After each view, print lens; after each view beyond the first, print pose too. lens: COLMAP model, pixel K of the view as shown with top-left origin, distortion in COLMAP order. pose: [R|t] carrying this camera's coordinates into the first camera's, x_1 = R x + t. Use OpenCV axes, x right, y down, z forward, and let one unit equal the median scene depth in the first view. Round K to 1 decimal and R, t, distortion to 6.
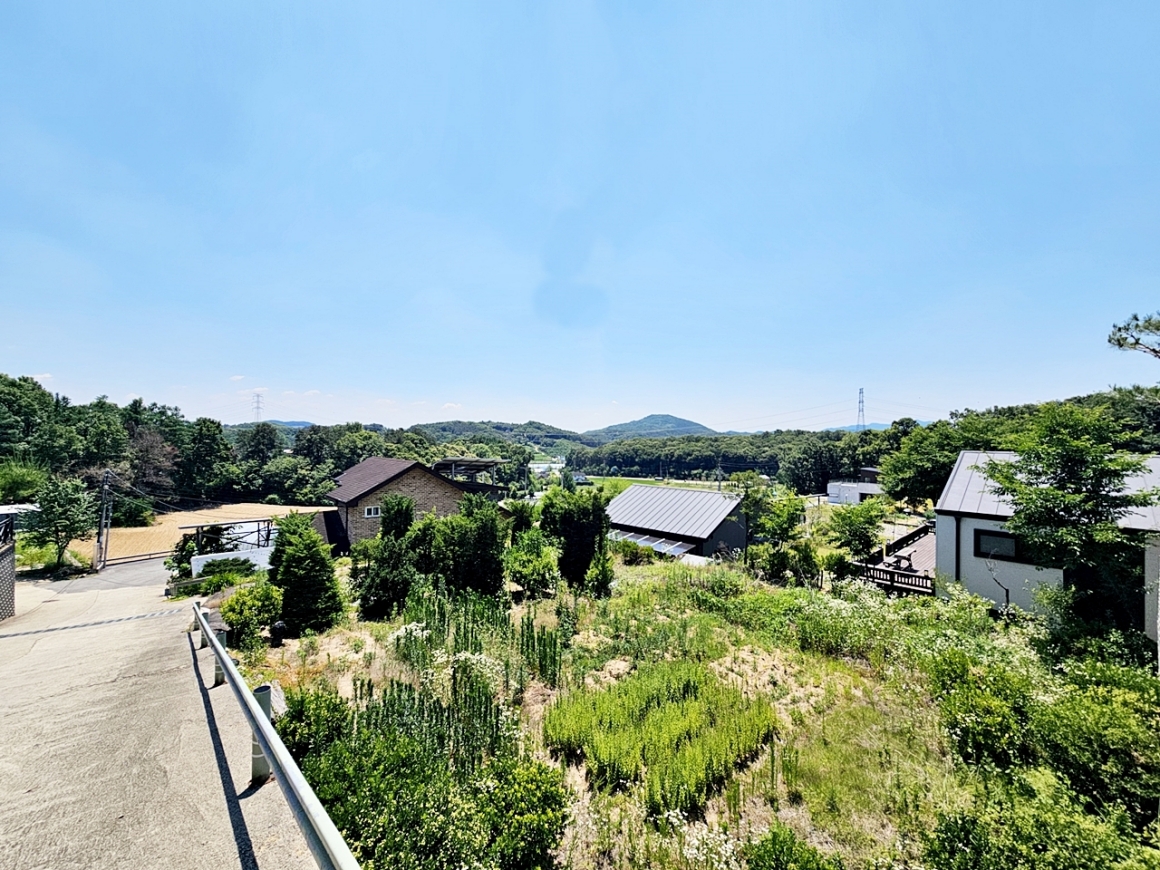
lens RADIAL K [[472.8, 0, 579.9], [0, 472.8, 433.3], [0, 0, 1]] dist [-0.004183, 0.001504]
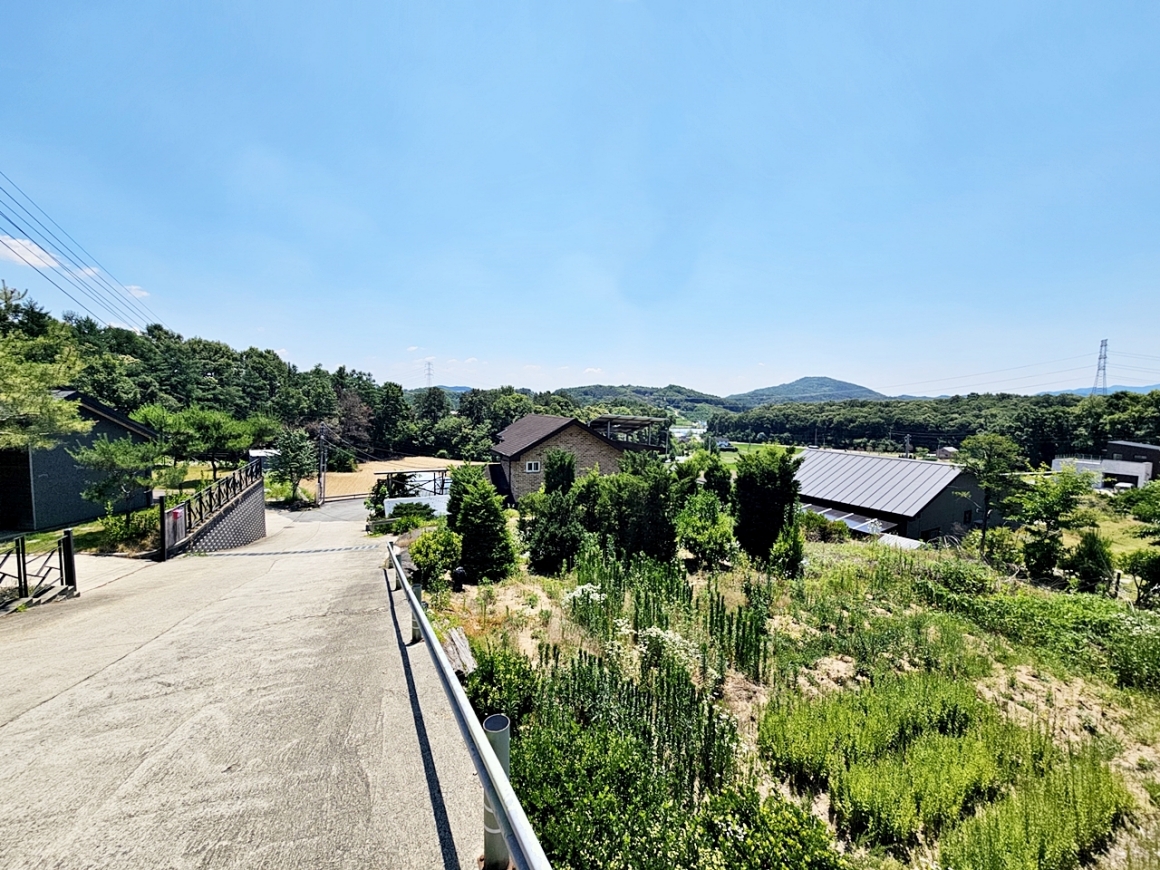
lens RADIAL K [[472.8, 0, 579.7], [0, 472.8, 432.5], [0, 0, 1]] dist [-0.004183, 0.001504]
pose [[0.957840, 0.023244, -0.286359, -0.076590], [-0.002011, 0.997240, 0.074220, 0.024883], [0.287294, -0.070515, 0.955243, 0.090687]]
